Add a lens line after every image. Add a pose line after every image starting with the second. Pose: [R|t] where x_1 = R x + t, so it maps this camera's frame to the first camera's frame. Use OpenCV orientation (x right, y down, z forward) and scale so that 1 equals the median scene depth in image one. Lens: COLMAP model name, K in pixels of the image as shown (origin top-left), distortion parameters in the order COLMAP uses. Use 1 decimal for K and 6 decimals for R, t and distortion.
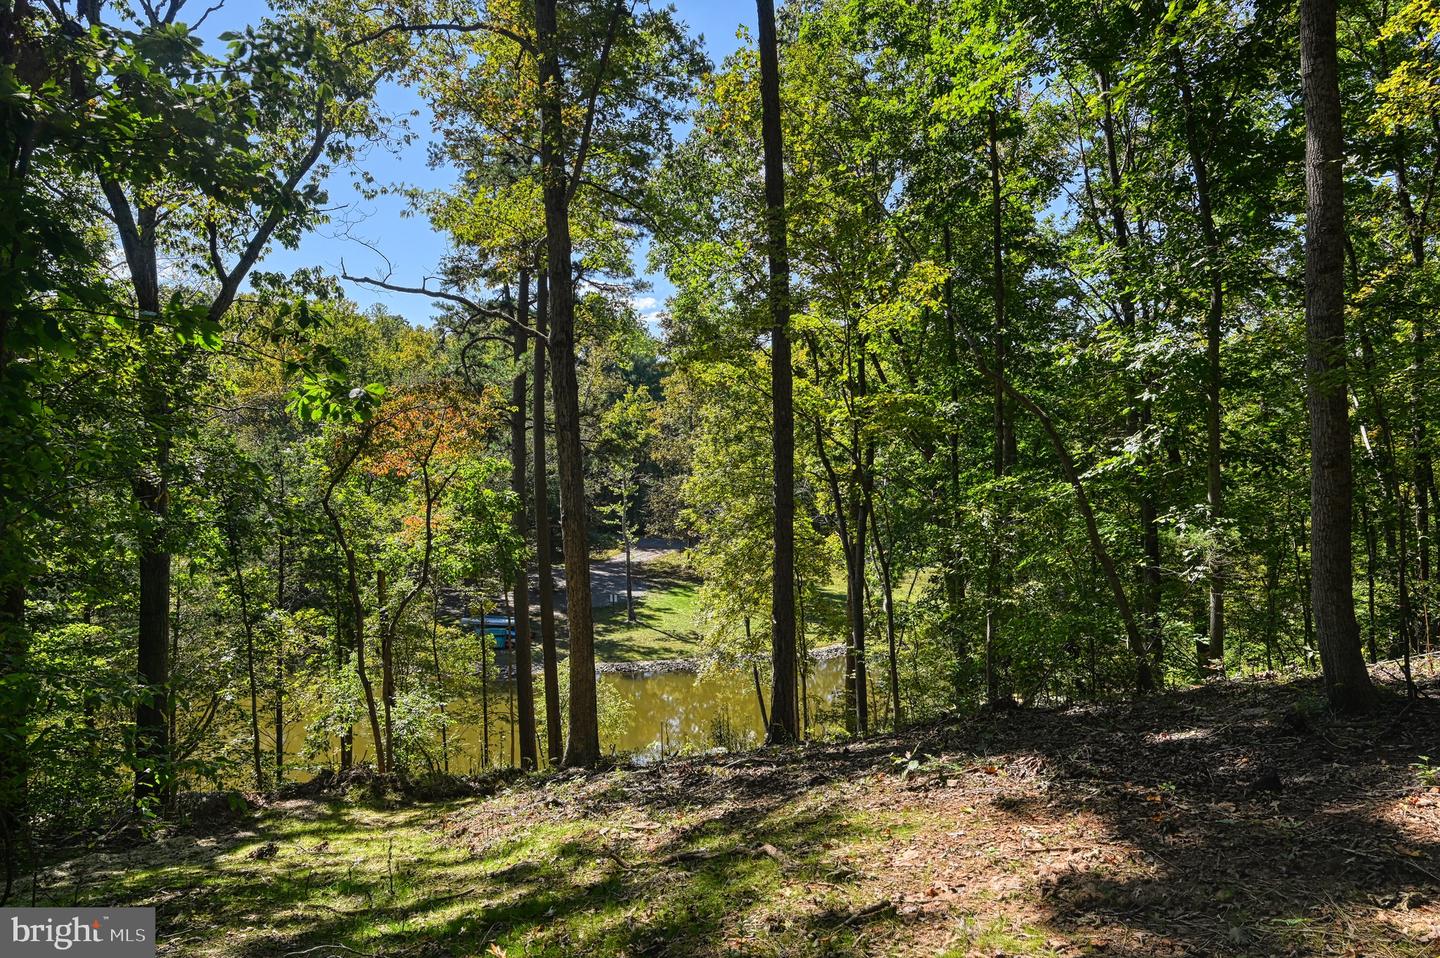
lens RADIAL K [[858.4, 0, 712.0], [0, 858.4, 466.5], [0, 0, 1]] dist [-0.006004, 0.000822]
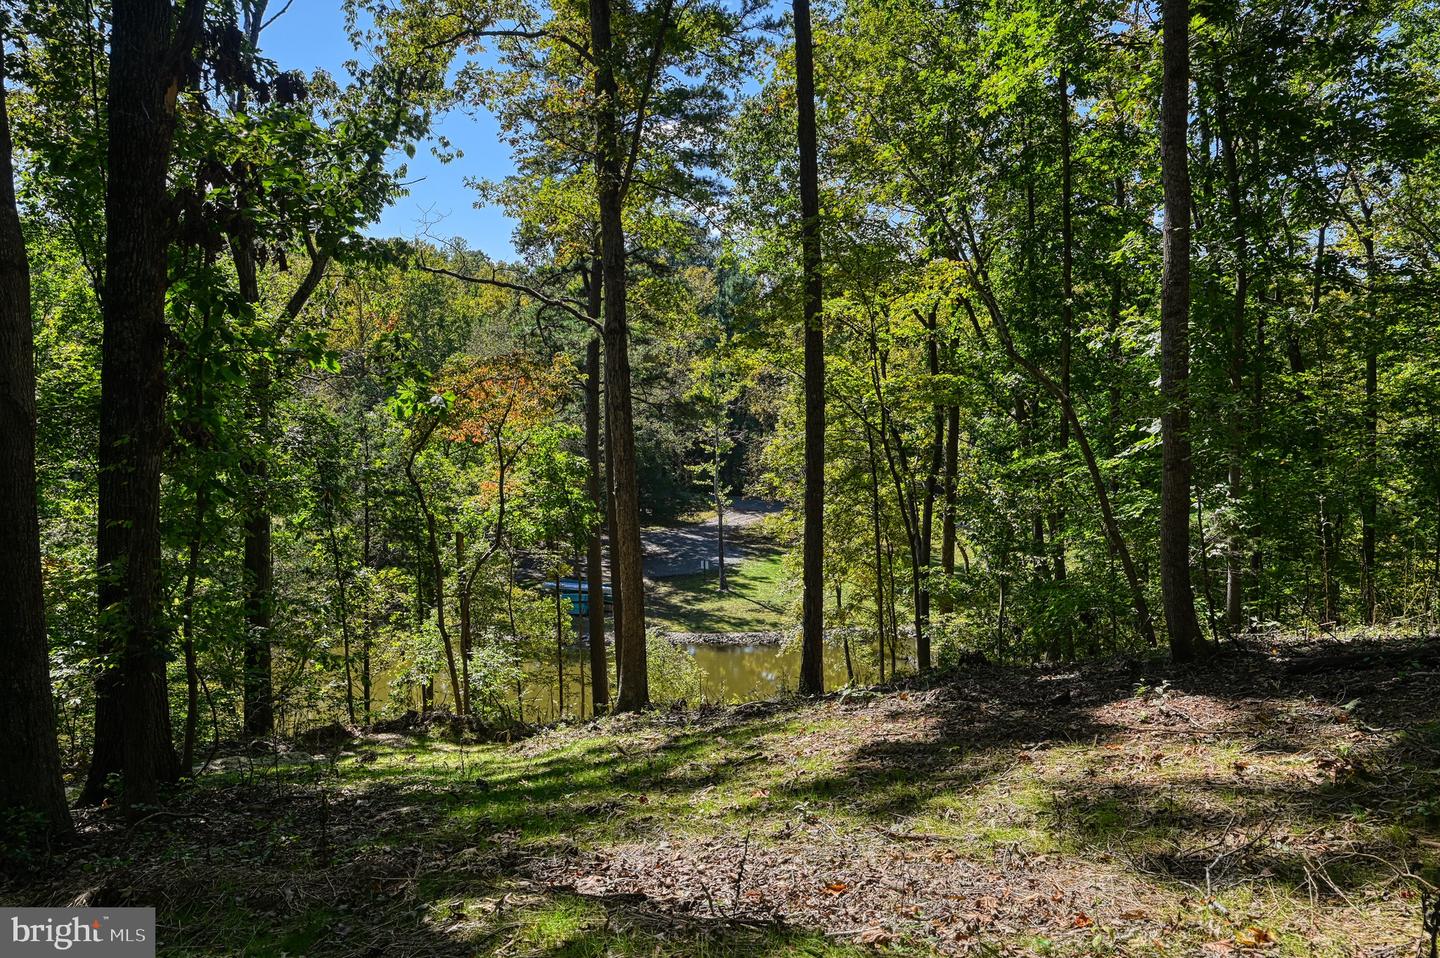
lens RADIAL K [[972.2, 0, 717.5], [0, 972.2, 457.6], [0, 0, 1]] dist [-0.006011, -0.002695]
pose [[0.993909, 0.009404, -0.109805, 0.051517], [-0.004945, 0.999155, 0.040807, -0.018185], [0.110096, -0.040016, 0.993115, -0.125793]]
